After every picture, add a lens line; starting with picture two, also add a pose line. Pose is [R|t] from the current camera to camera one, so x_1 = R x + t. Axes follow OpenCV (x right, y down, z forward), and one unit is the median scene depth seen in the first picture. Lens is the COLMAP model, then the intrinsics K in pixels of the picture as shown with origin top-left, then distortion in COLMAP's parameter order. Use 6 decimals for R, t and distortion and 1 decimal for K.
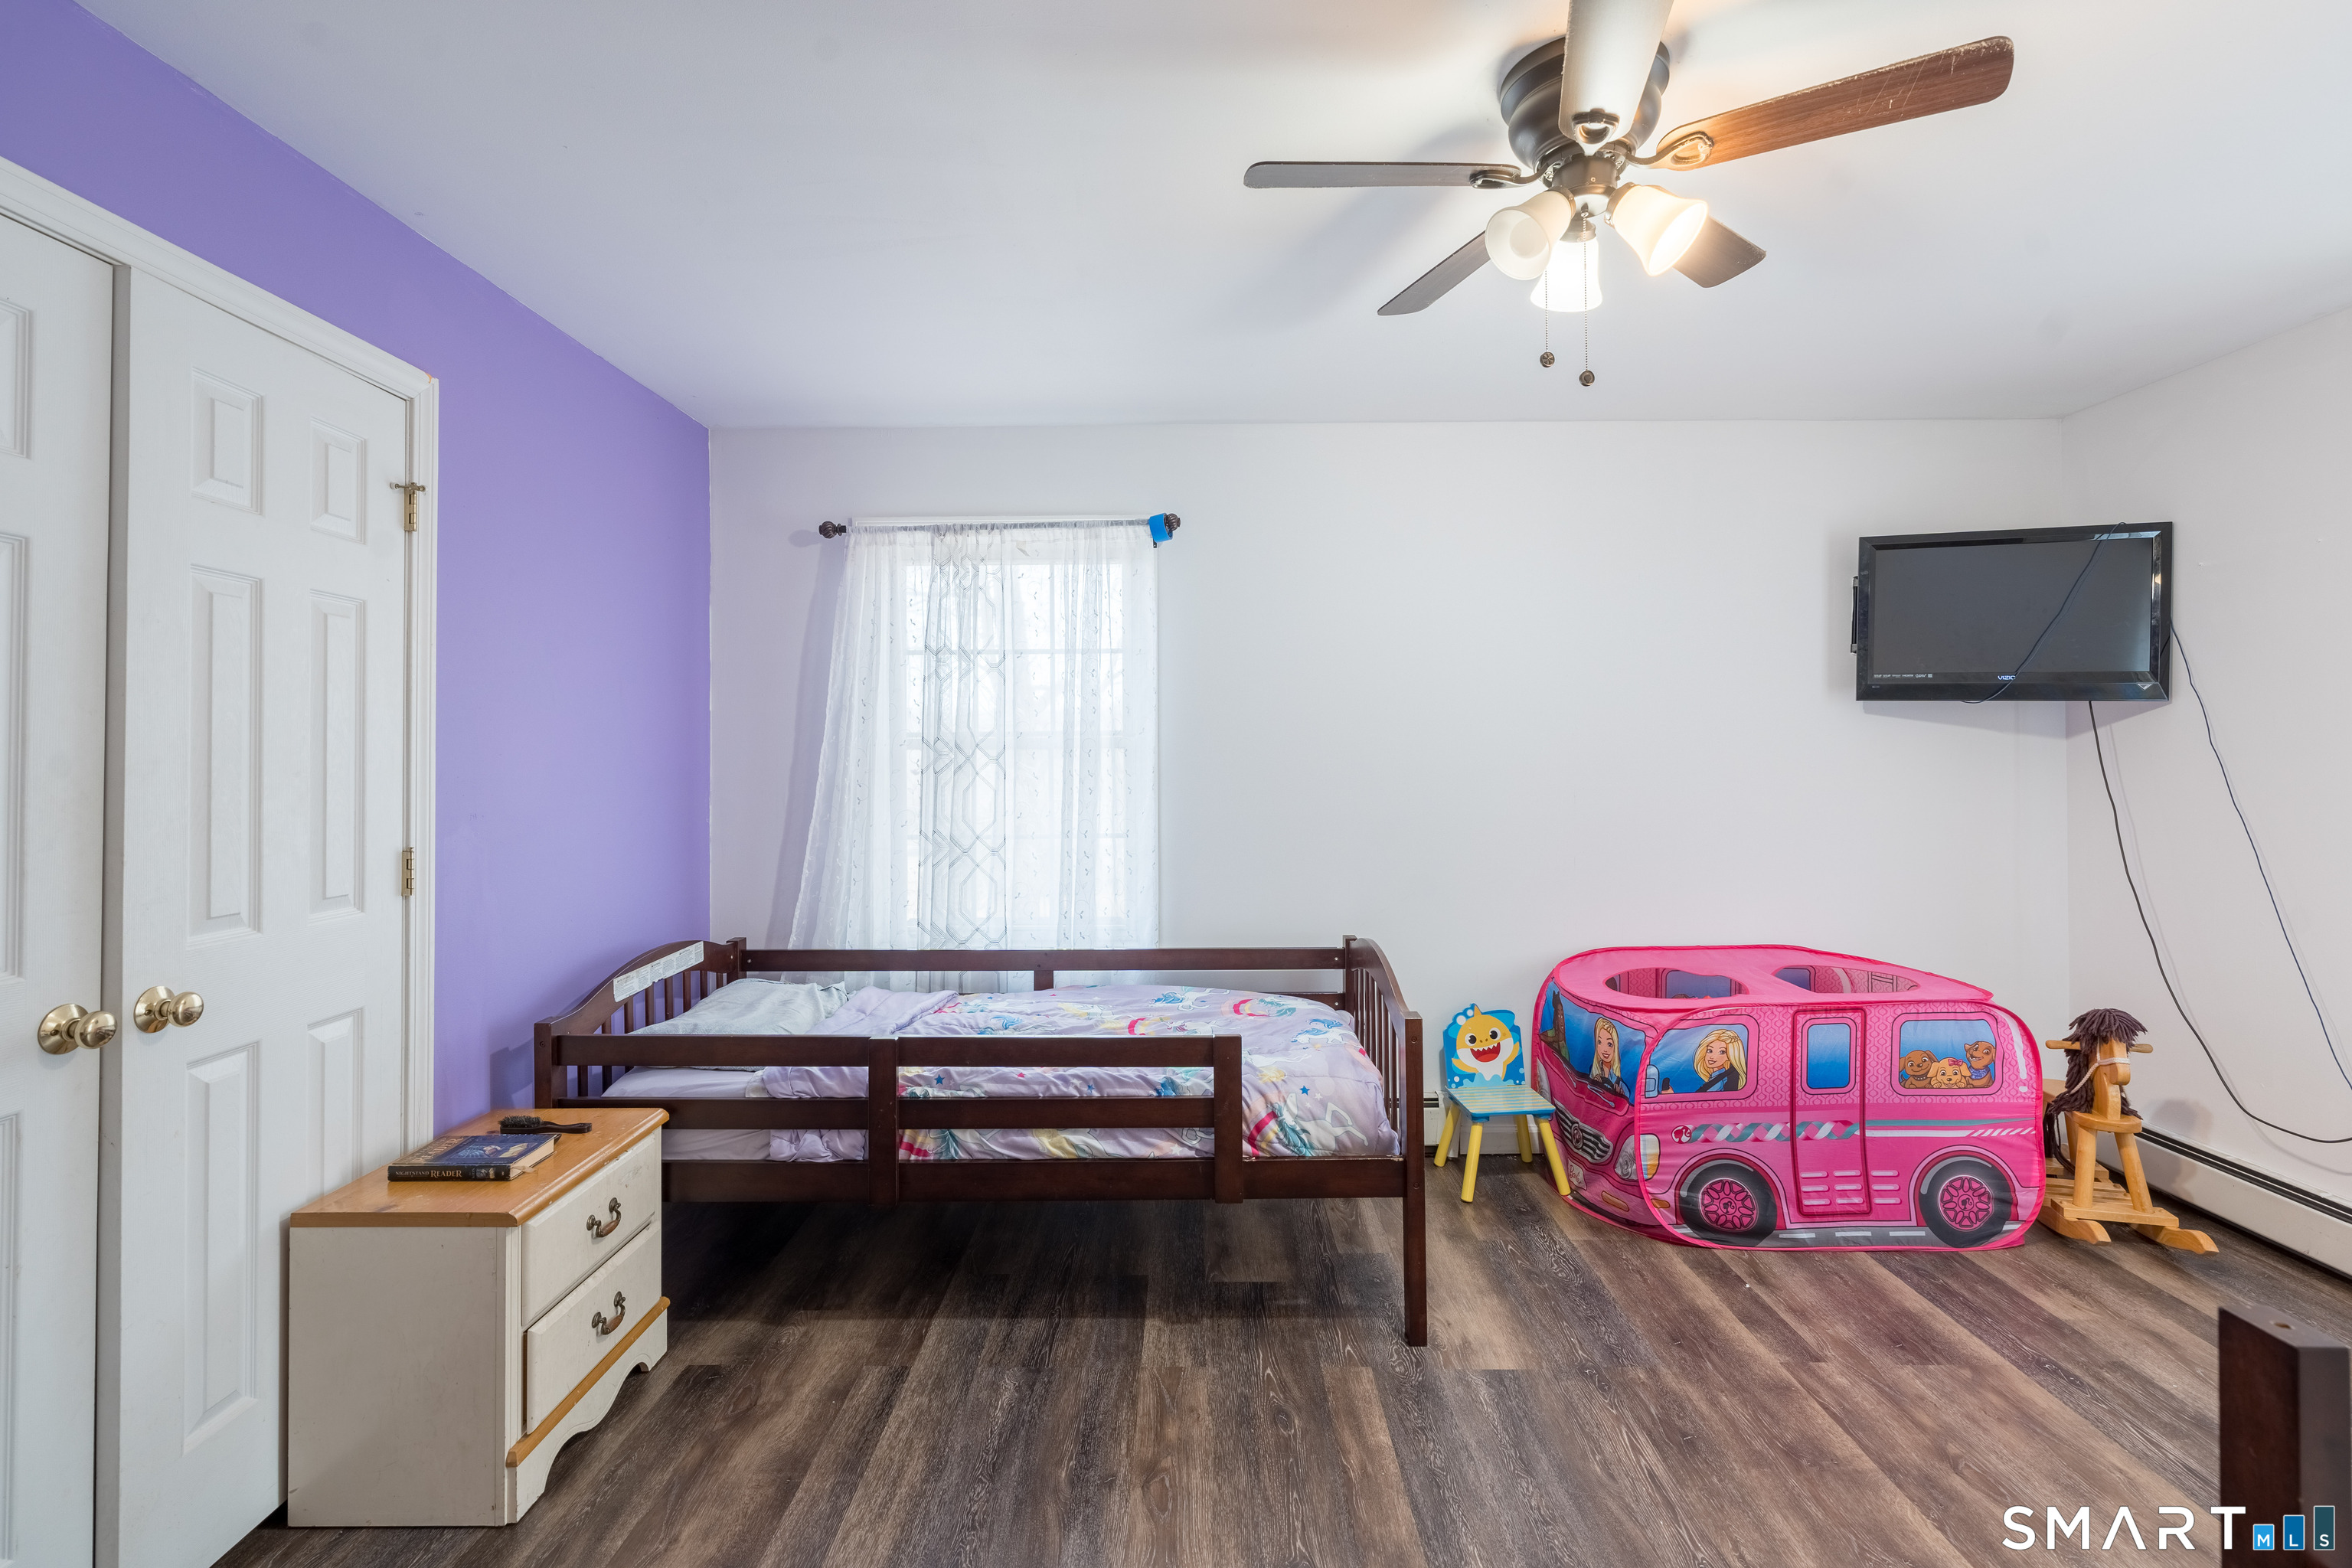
lens RADIAL K [[1063.9, 0, 1176.0], [0, 1063.9, 784.0], [0, 0, 1]] dist [-0.003513, 0.000994]
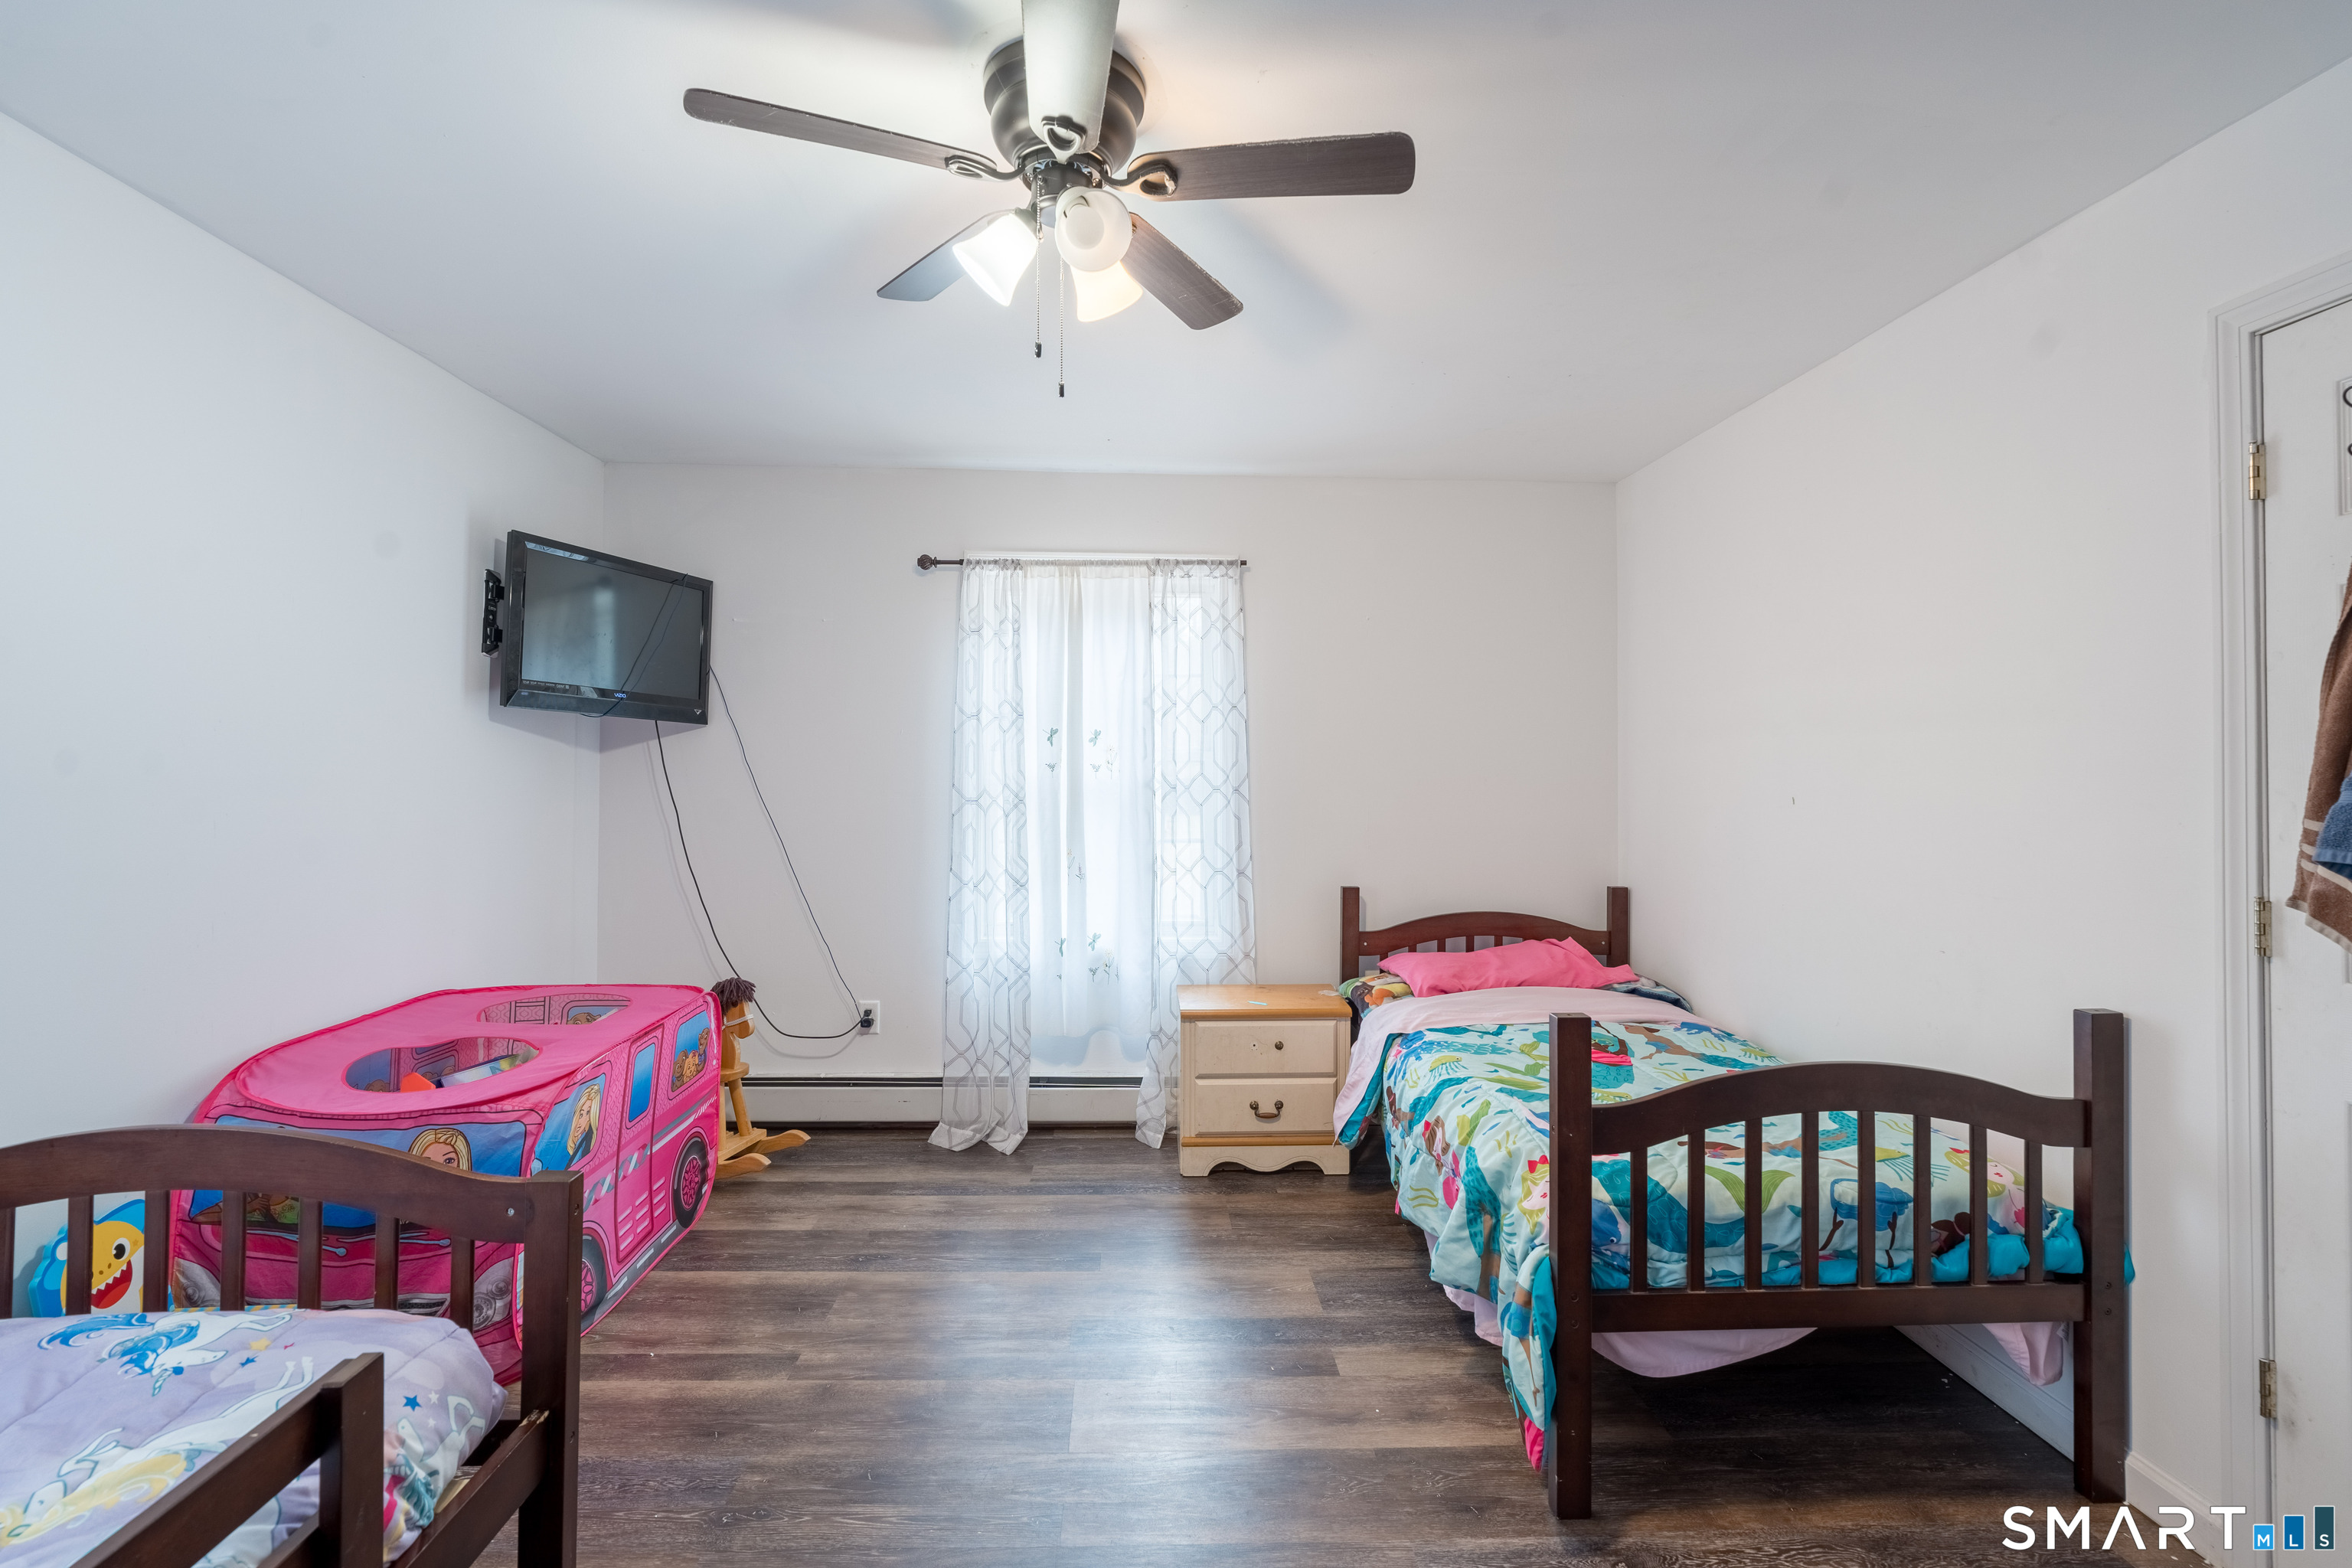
lens RADIAL K [[1063.9, 0, 1176.0], [0, 1063.9, 784.0], [0, 0, 1]] dist [-0.003513, 0.000994]
pose [[-0.048246, -0.009011, 0.998795, -0.360237], [0.017354, 0.999801, 0.009858, -0.013188], [-0.998685, 0.017809, -0.048080, 0.556558]]
